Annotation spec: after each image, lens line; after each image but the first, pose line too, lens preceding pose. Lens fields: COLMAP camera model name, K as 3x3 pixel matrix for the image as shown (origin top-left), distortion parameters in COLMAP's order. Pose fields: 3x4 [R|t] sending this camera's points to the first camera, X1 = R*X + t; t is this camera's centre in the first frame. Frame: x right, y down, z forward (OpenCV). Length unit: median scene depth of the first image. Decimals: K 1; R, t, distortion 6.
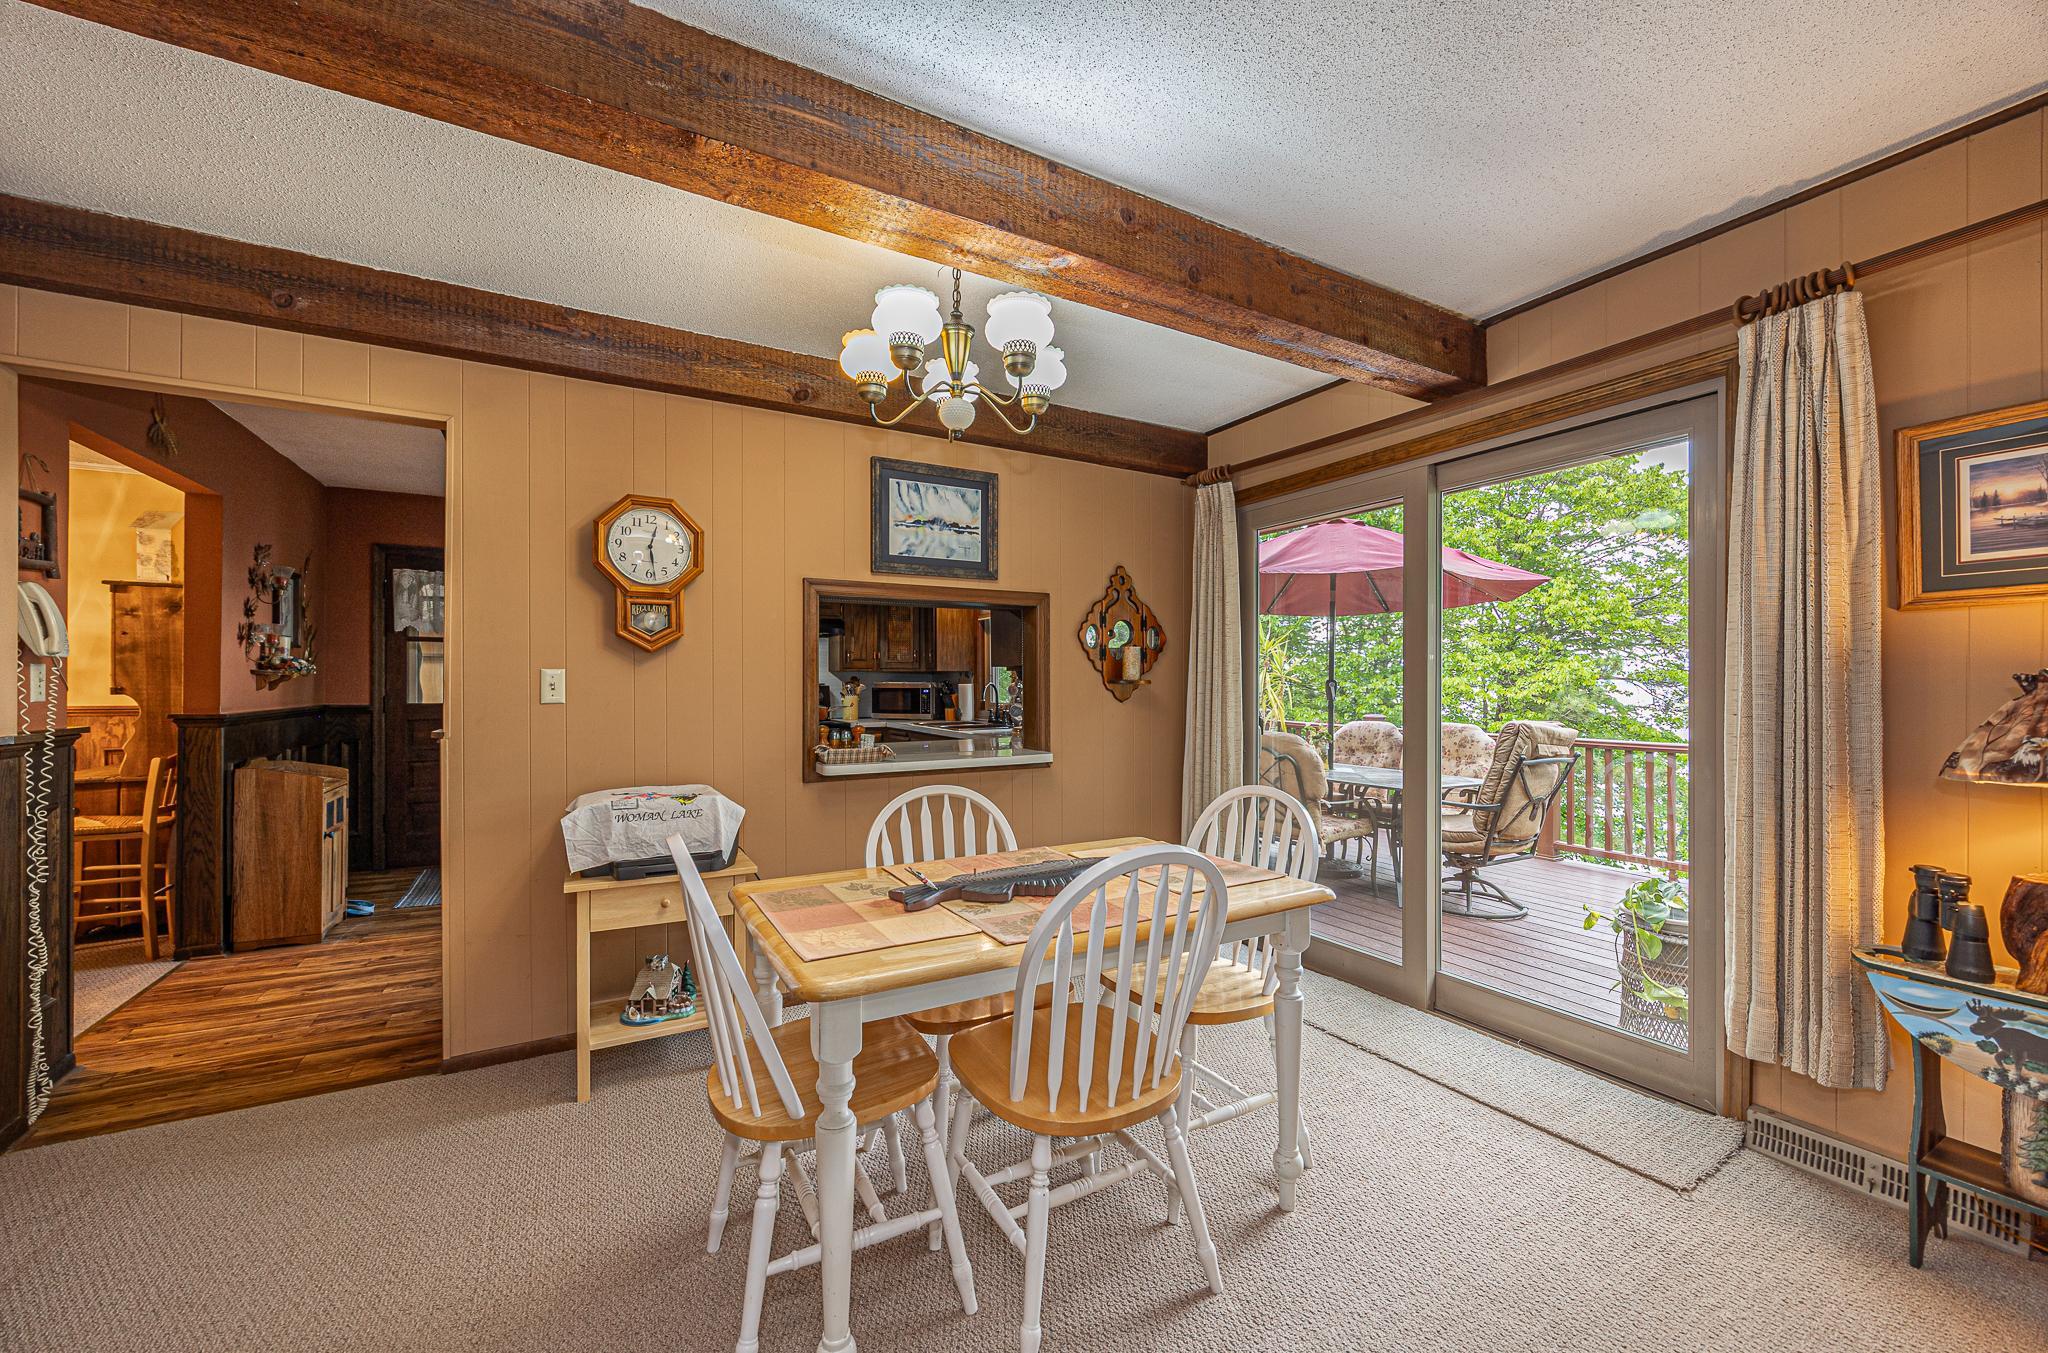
lens RADIAL K [[779.0, 0, 1025.1], [0, 779.0, 678.4], [0, 0, 1]] dist [0.001220, 0.000056]
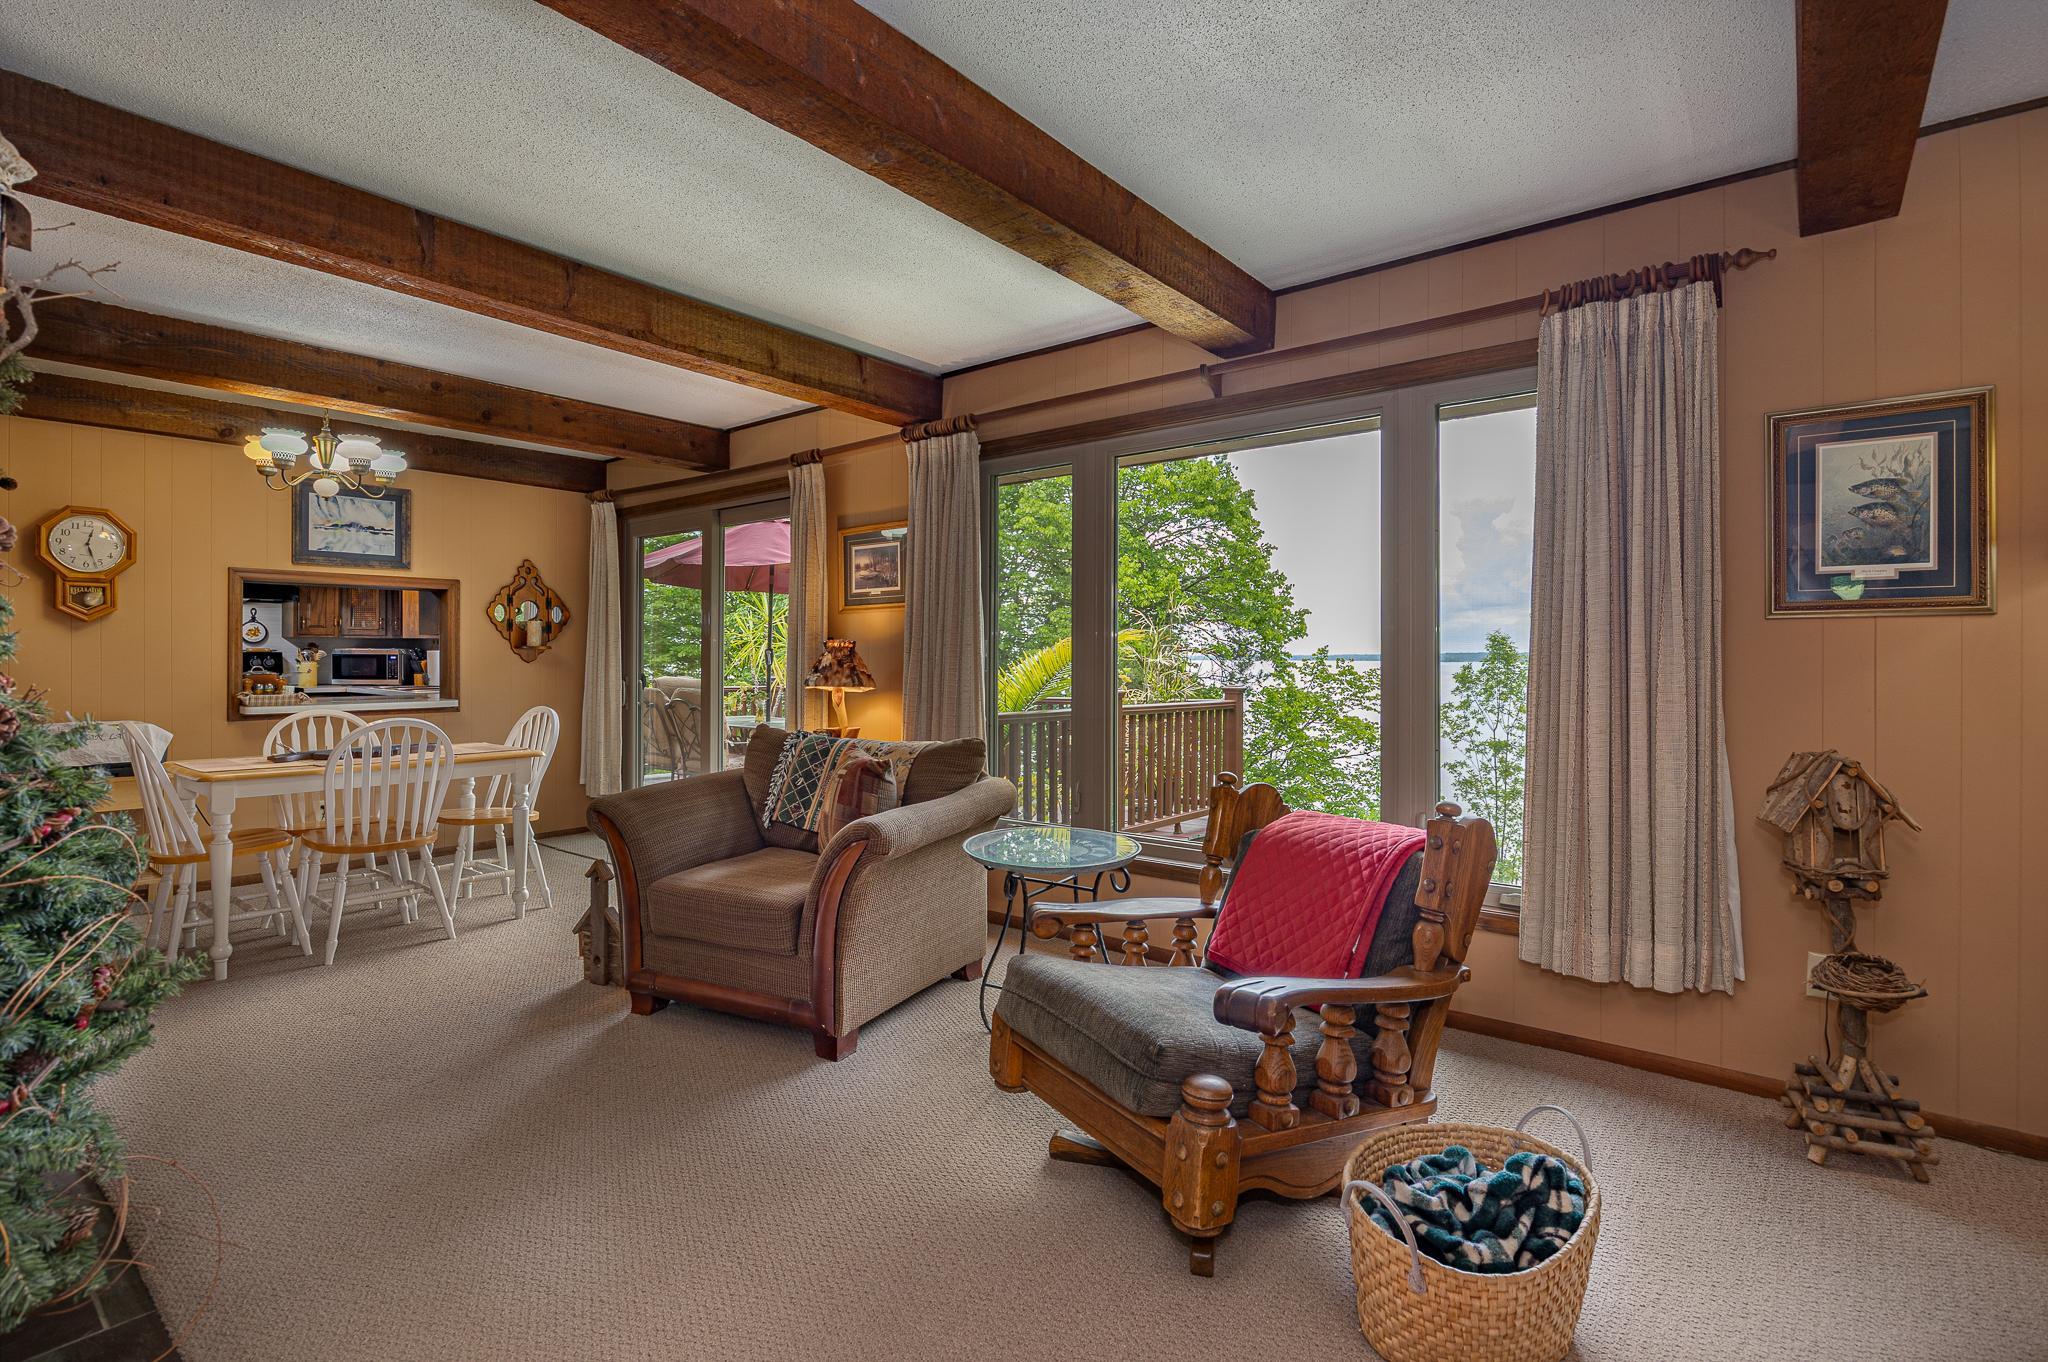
lens RADIAL K [[973.2, 0, 1024.5], [0, 973.2, 659.4], [0, 0, 1]] dist [-0.010858, 0.000464]
pose [[0.932143, 0.001492, 0.362086, 0.348583], [-0.004736, 0.999956, 0.008072, 0.007887], [-0.362058, -0.009239, 0.932110, -0.932961]]
